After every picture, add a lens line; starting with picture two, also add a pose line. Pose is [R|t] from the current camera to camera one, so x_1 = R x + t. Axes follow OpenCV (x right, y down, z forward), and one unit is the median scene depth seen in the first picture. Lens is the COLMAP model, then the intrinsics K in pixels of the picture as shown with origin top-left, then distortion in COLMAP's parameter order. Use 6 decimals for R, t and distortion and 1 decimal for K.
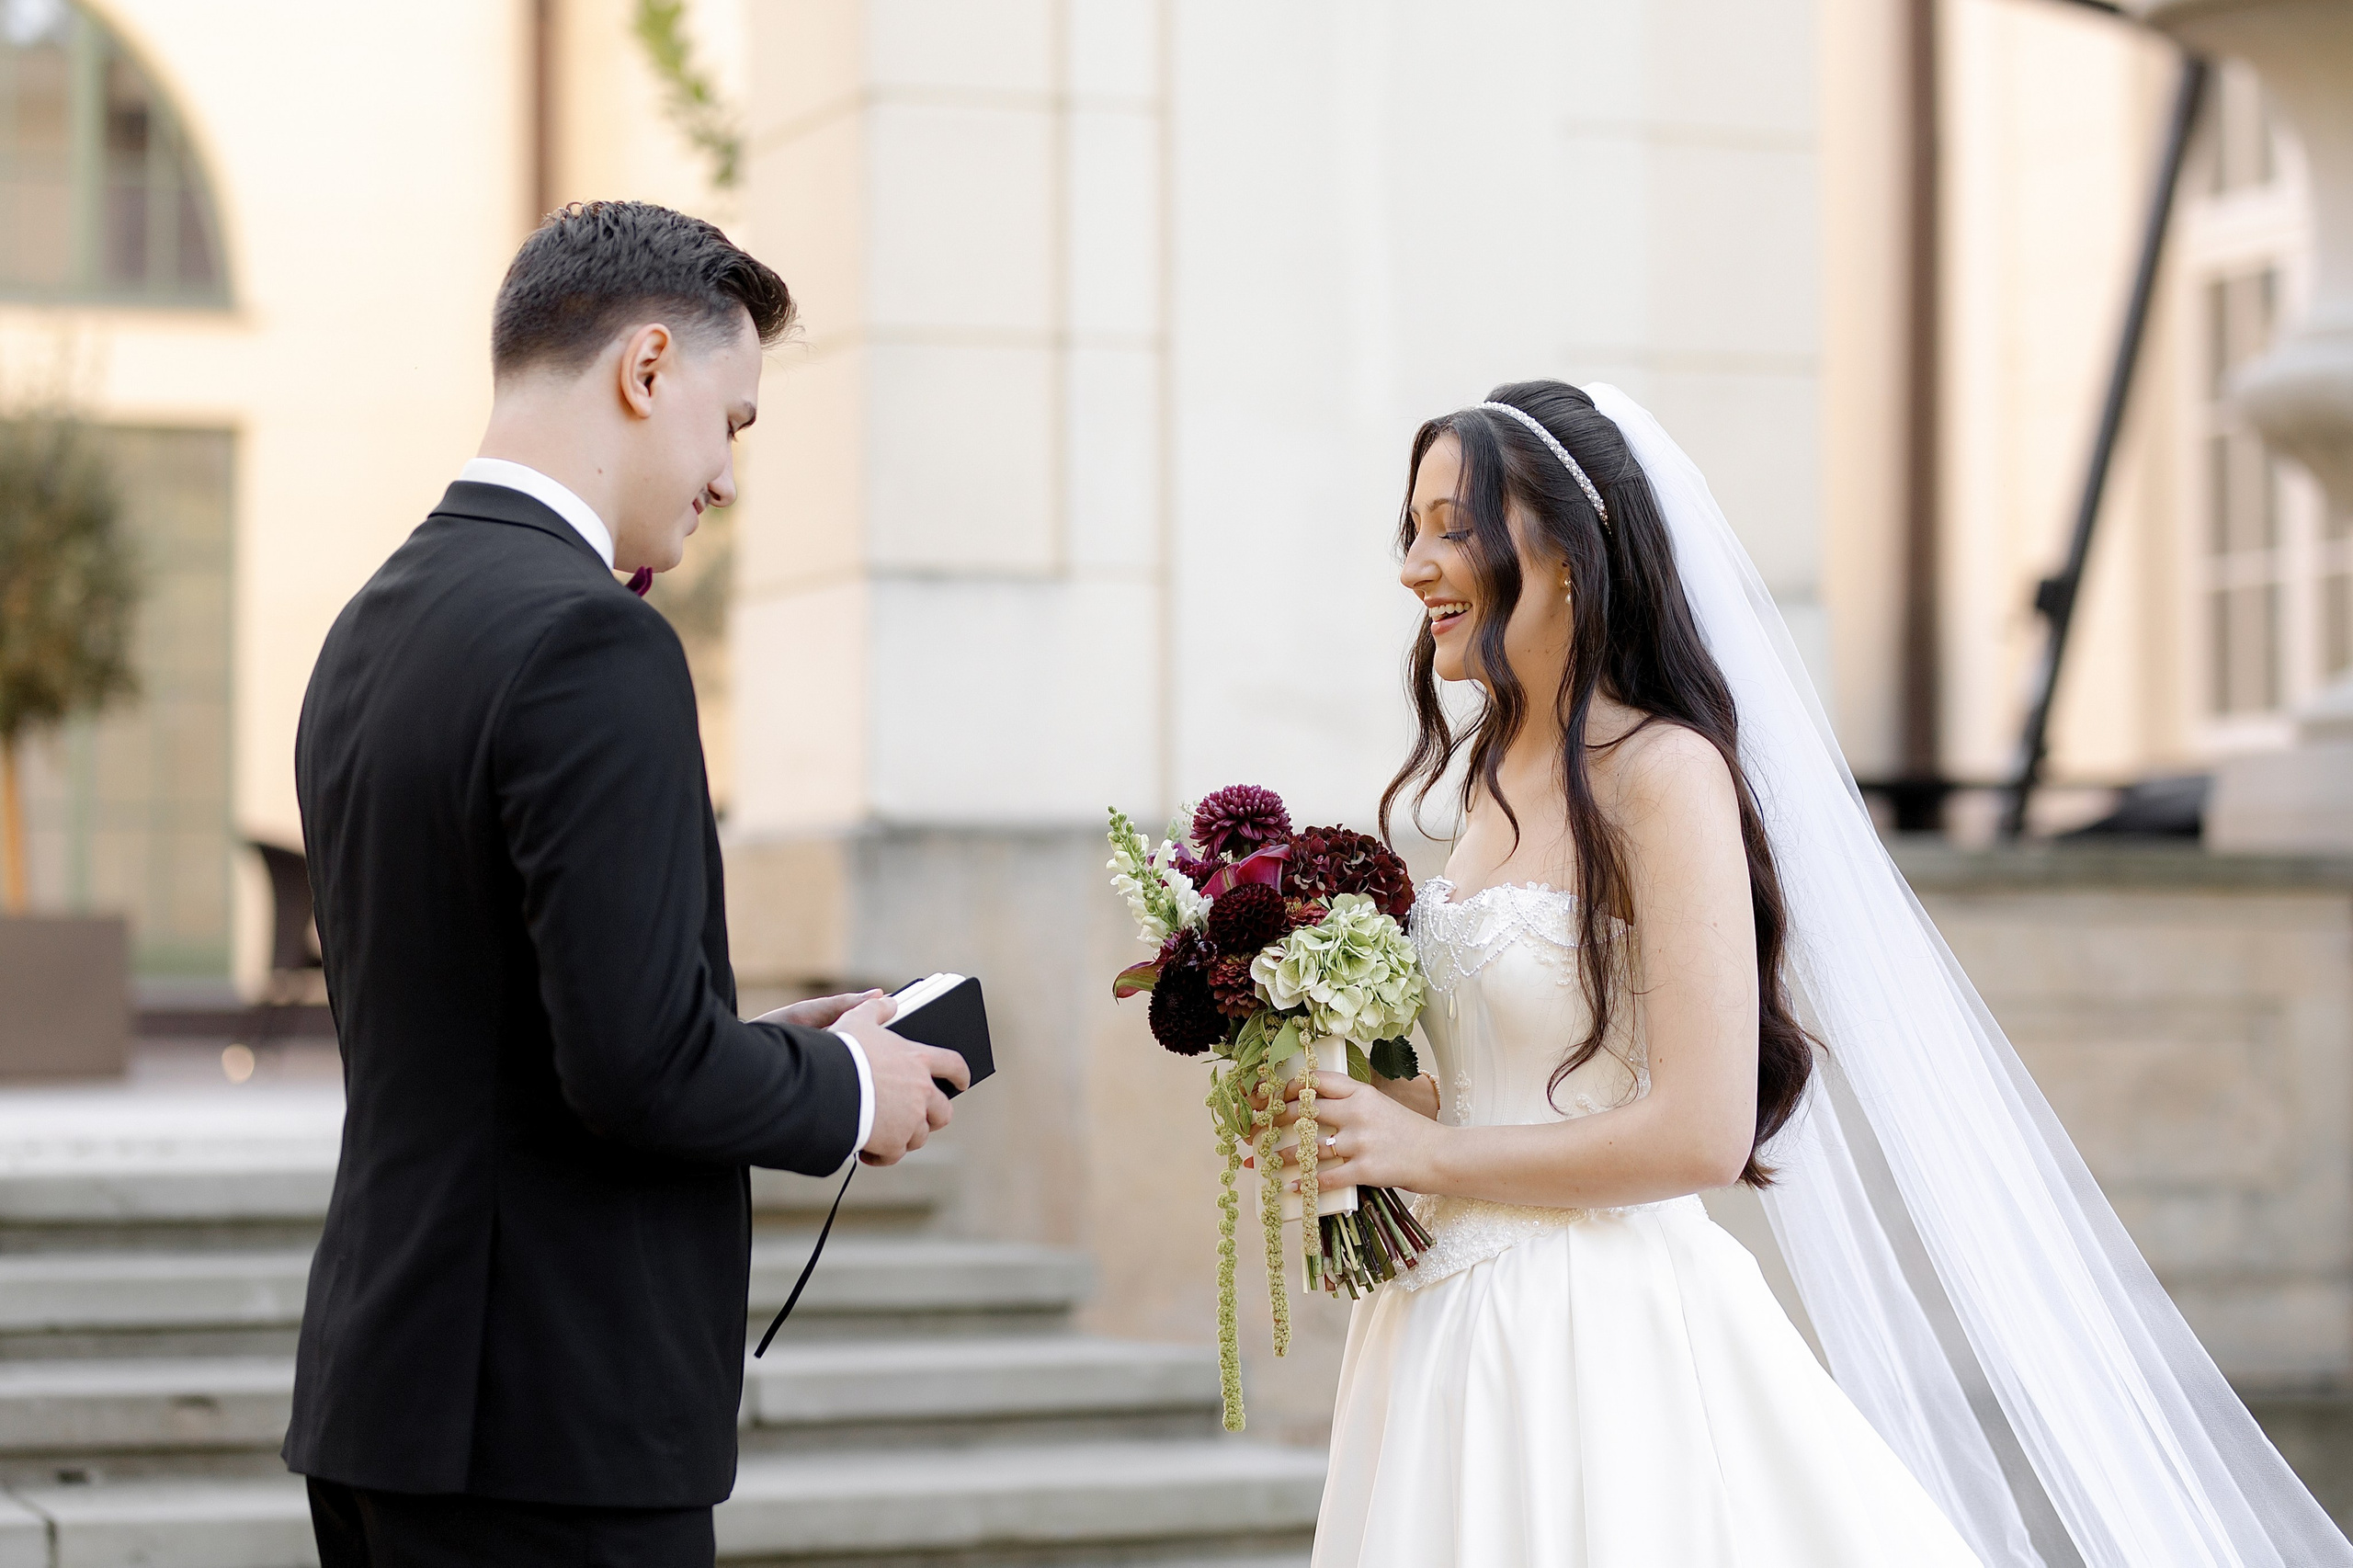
lens RADIAL K [[5584.2, 0, 1170.6], [0, 5584.2, 783.2], [0, 0, 1]] dist [0.060552, 0.000000]
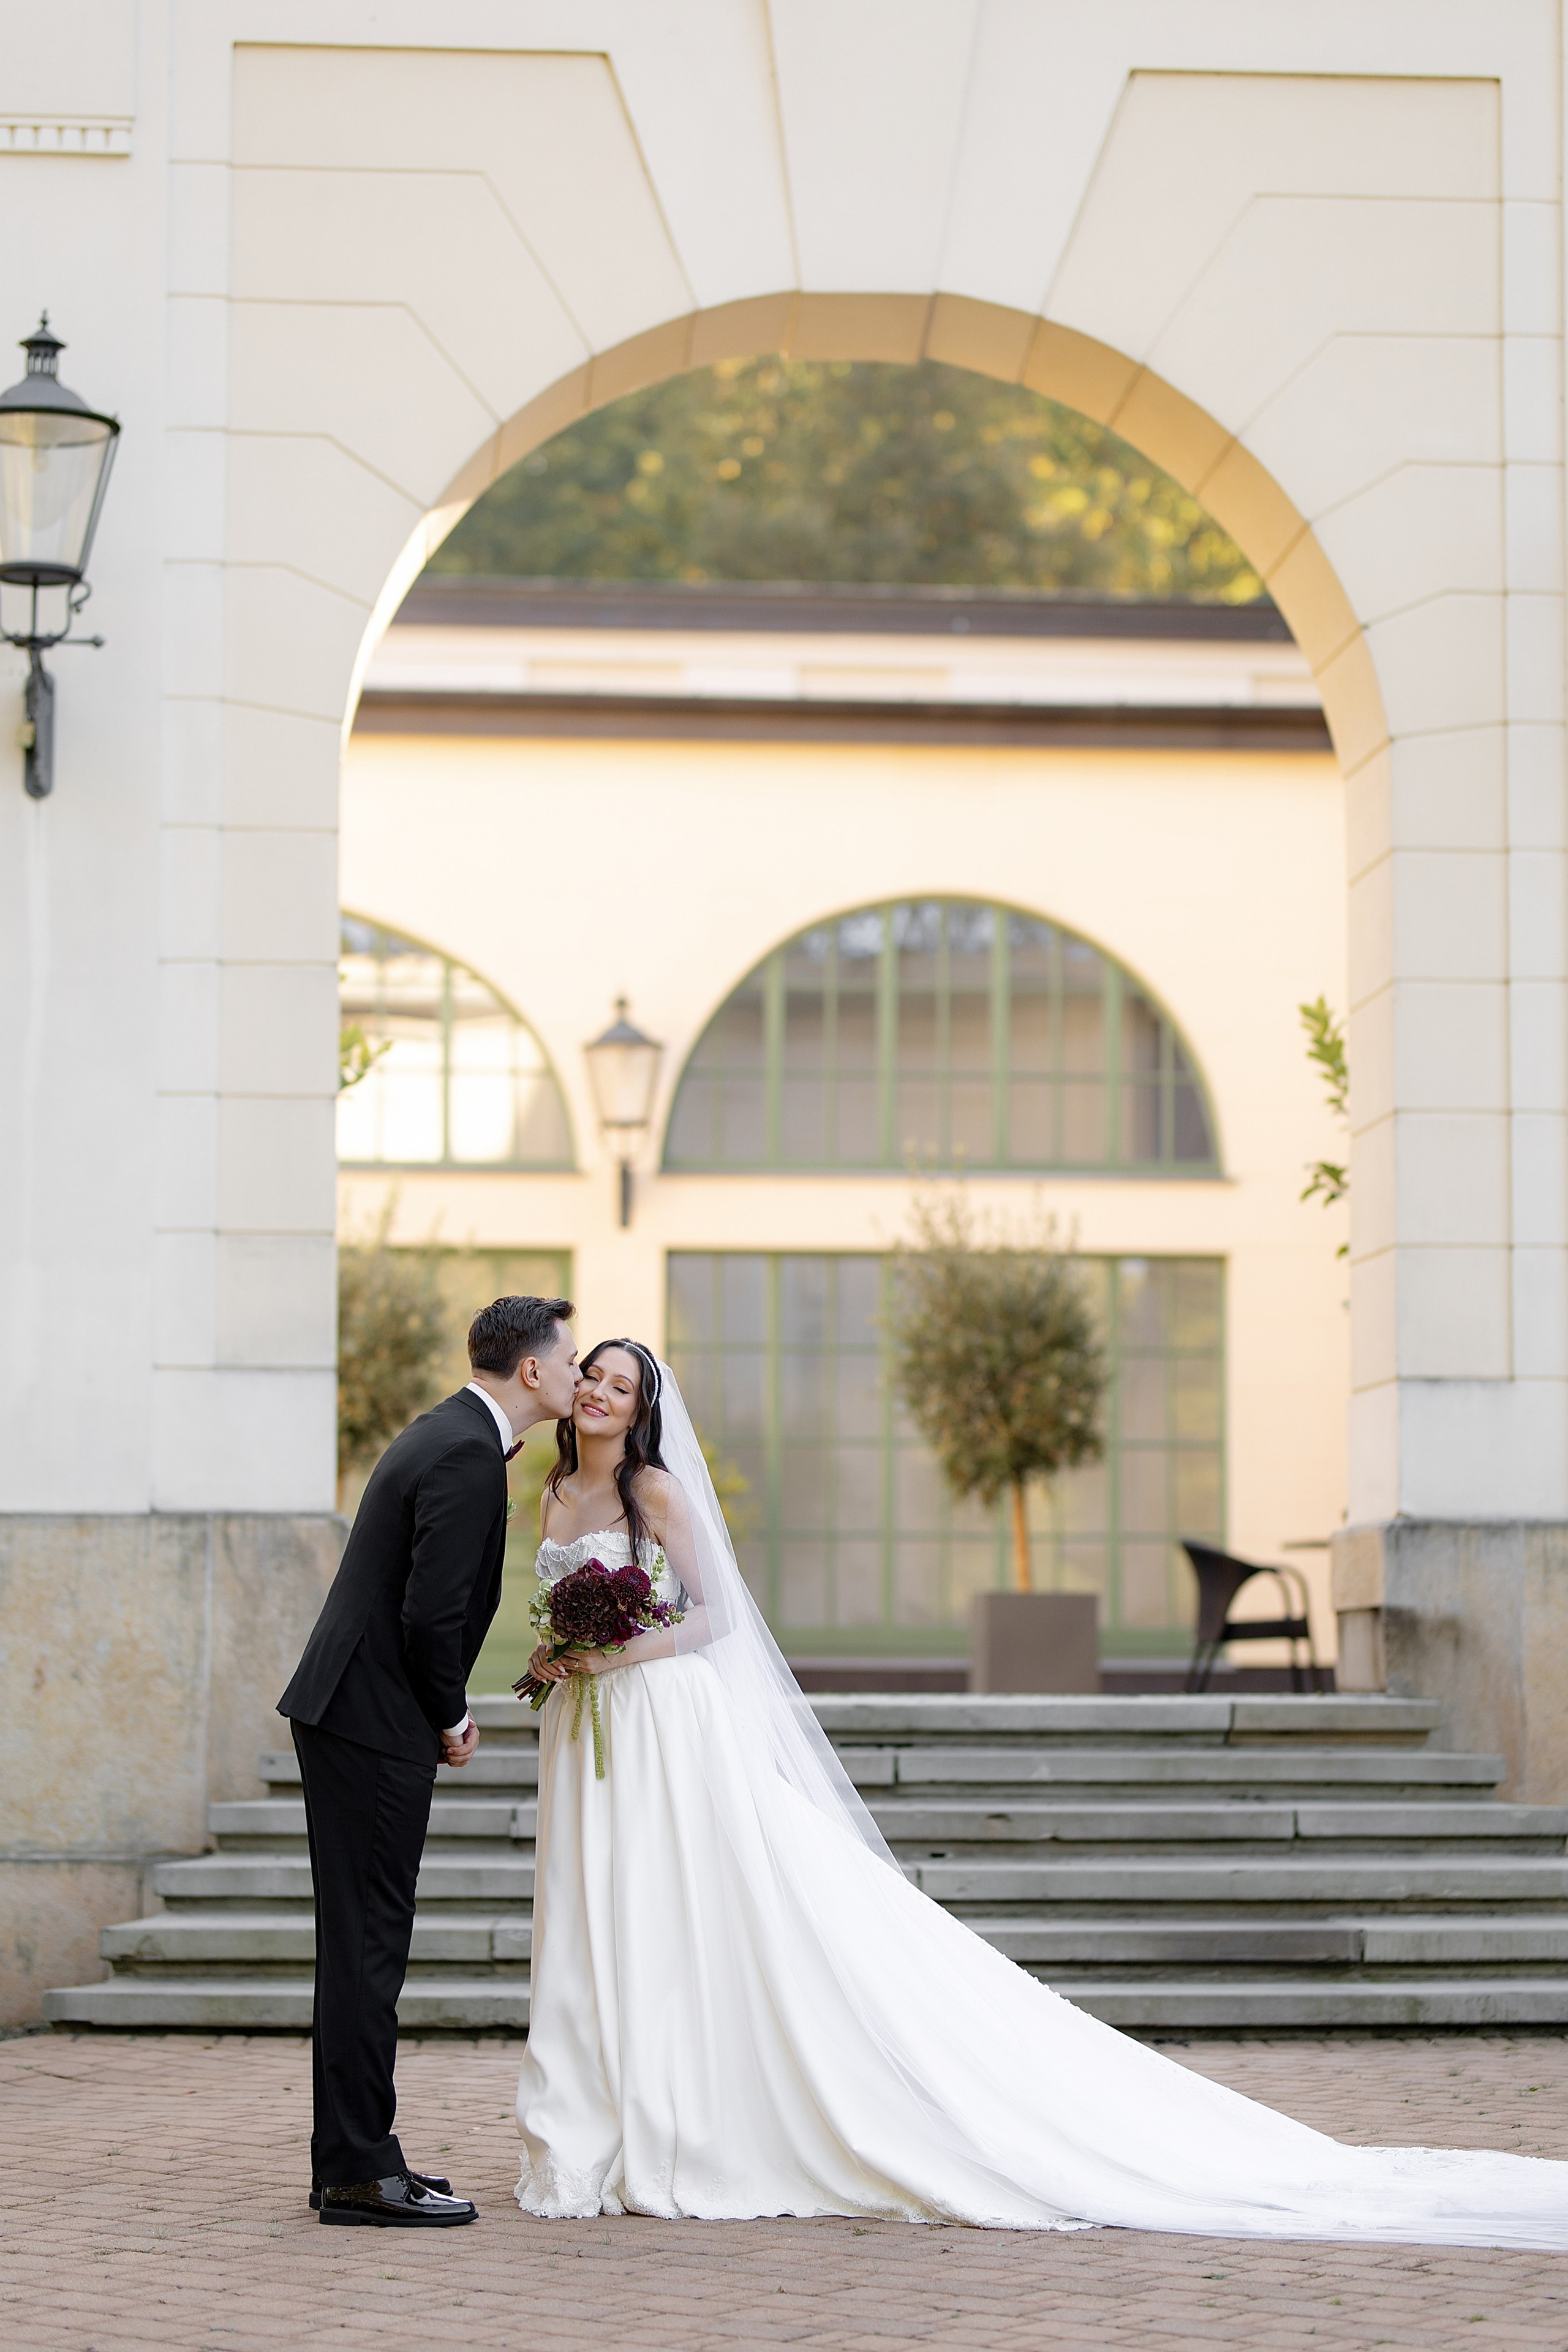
lens RADIAL K [[5581.9, 0, 784.0], [0, 5581.9, 1166.0], [0, 0, 1]] dist [0.060552, 0.000000]
pose [[0.958110, -0.022668, -0.285501, 0.263890], [0.003405, 0.997694, -0.067788, 0.014231], [0.286379, 0.063976, 0.955978, -0.747298]]
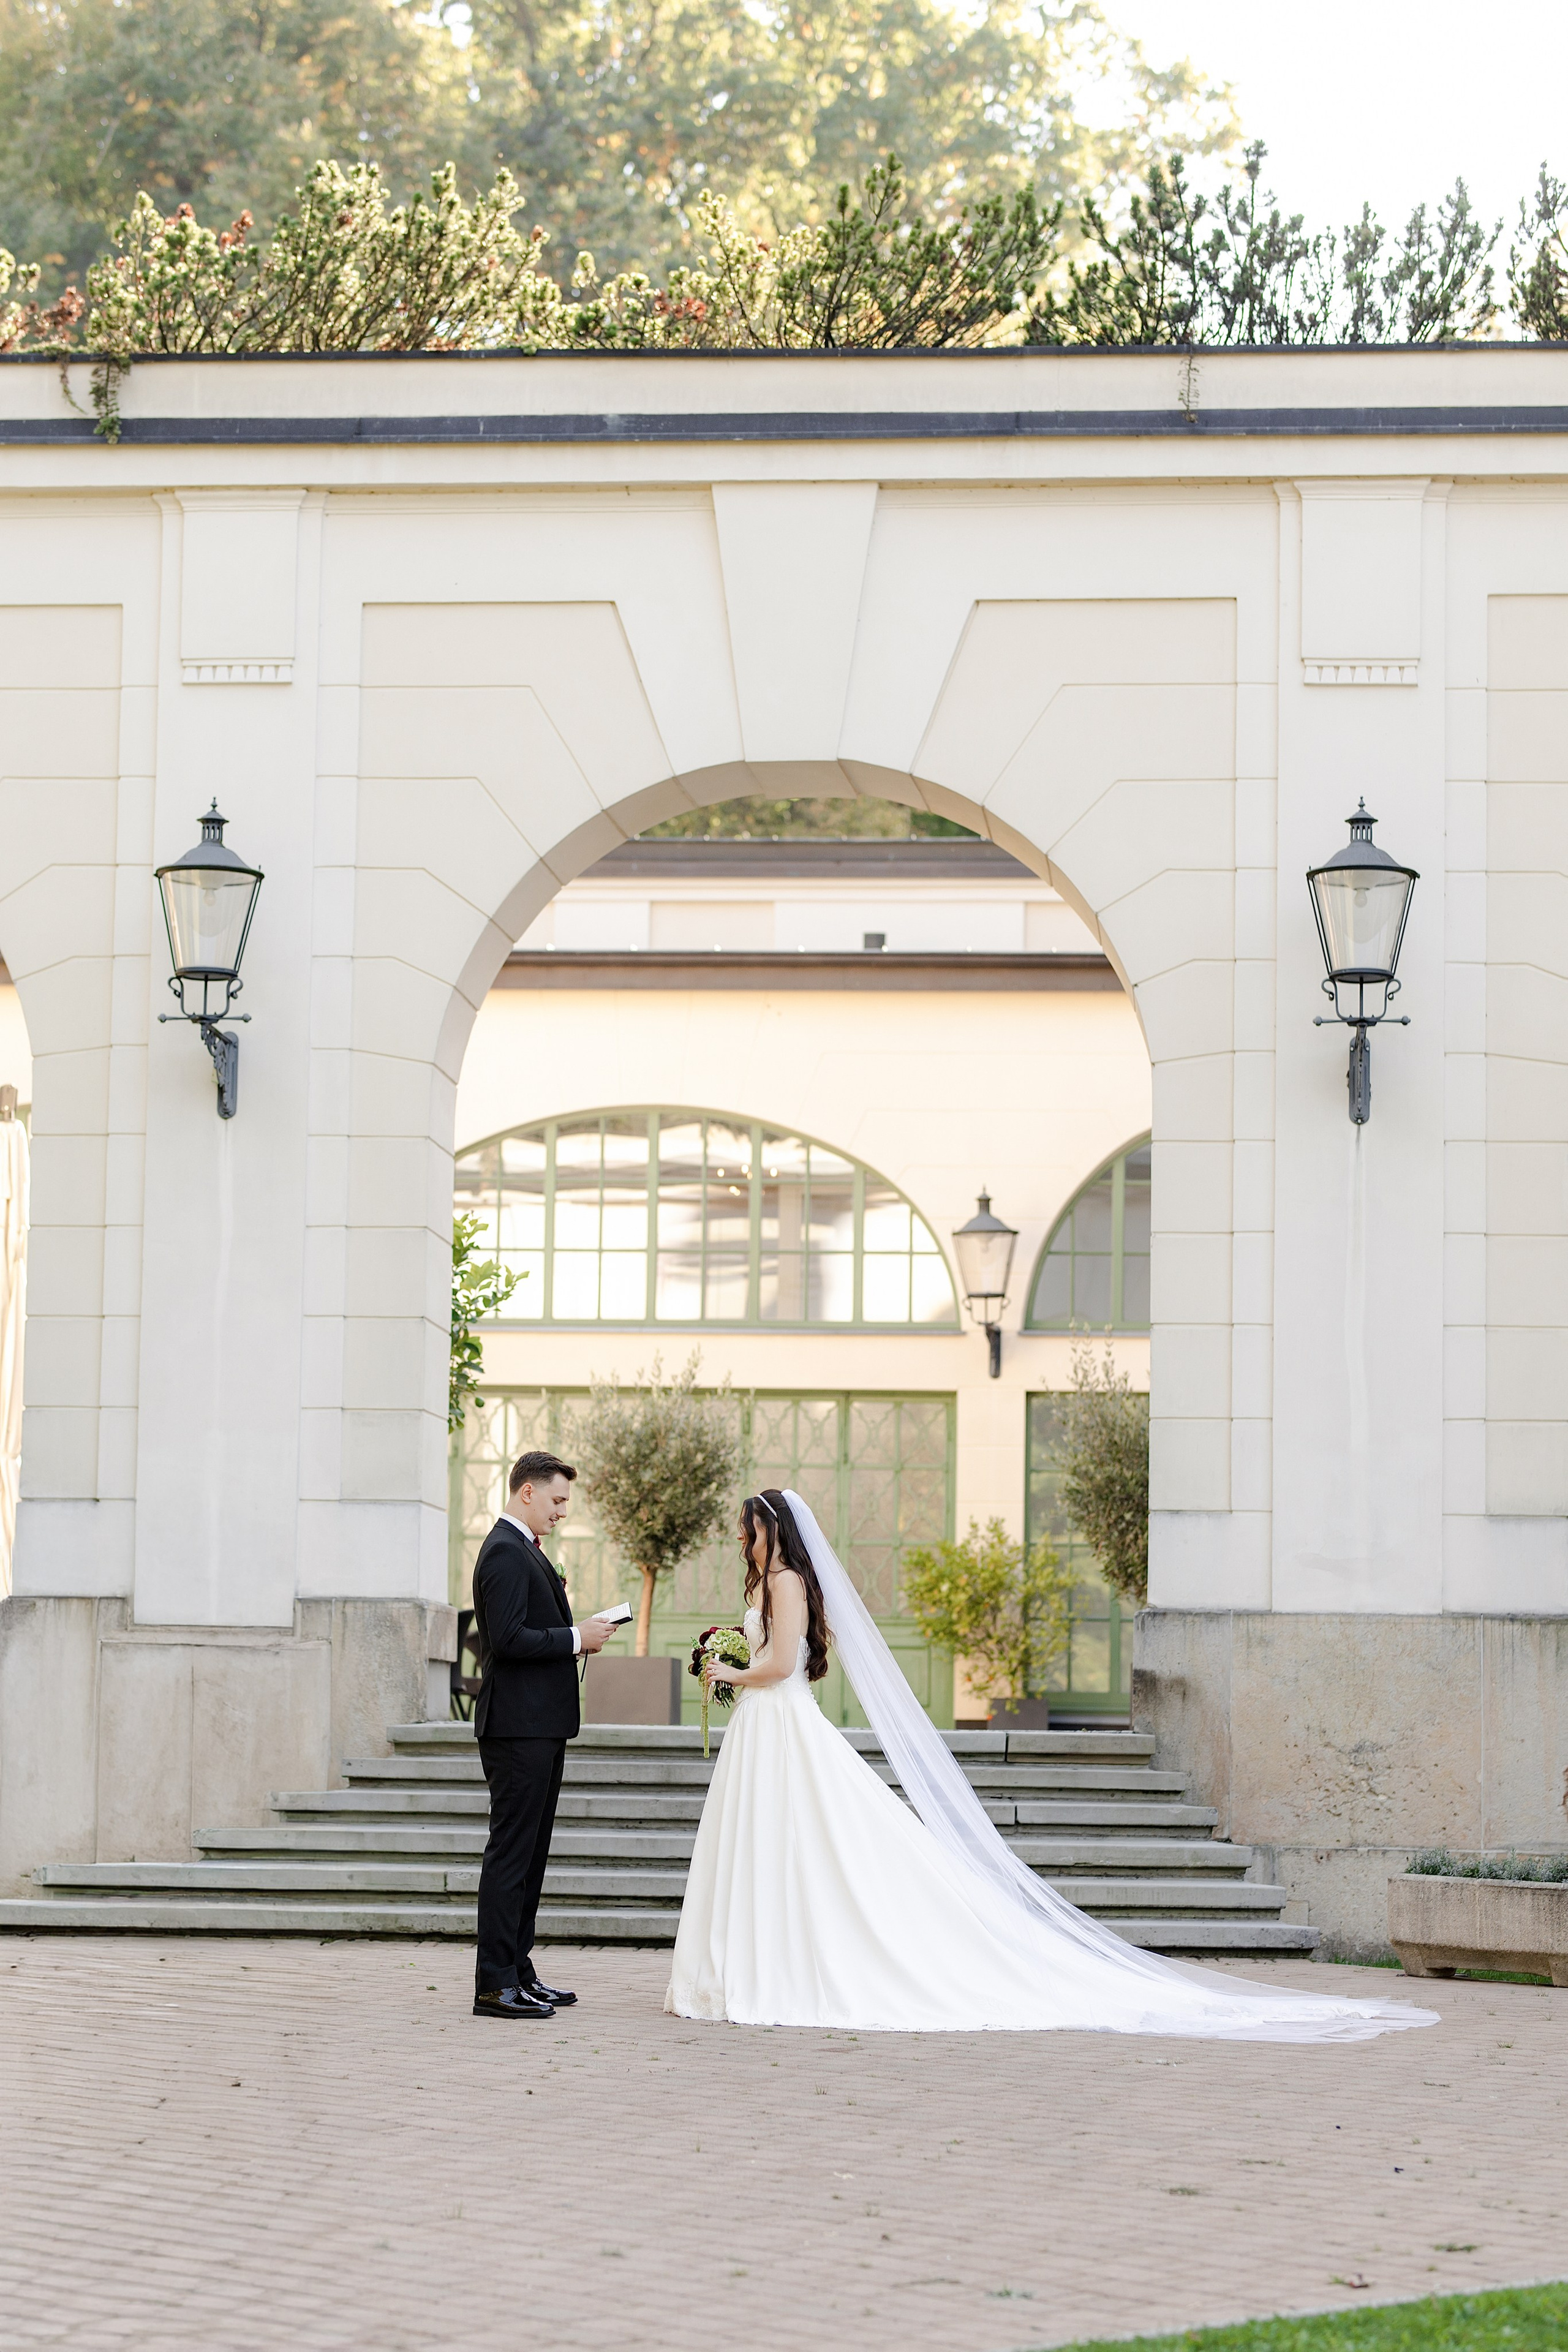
lens RADIAL K [[5581.9, 0, 784.6], [0, 5581.9, 1184.4], [0, 0, 1]] dist [0.060552, 0.000000]
pose [[0.884851, -0.033273, -0.464685, 0.973406], [-0.005016, 0.996708, -0.080918, 0.020549], [0.465847, 0.073931, 0.881771, -1.315984]]
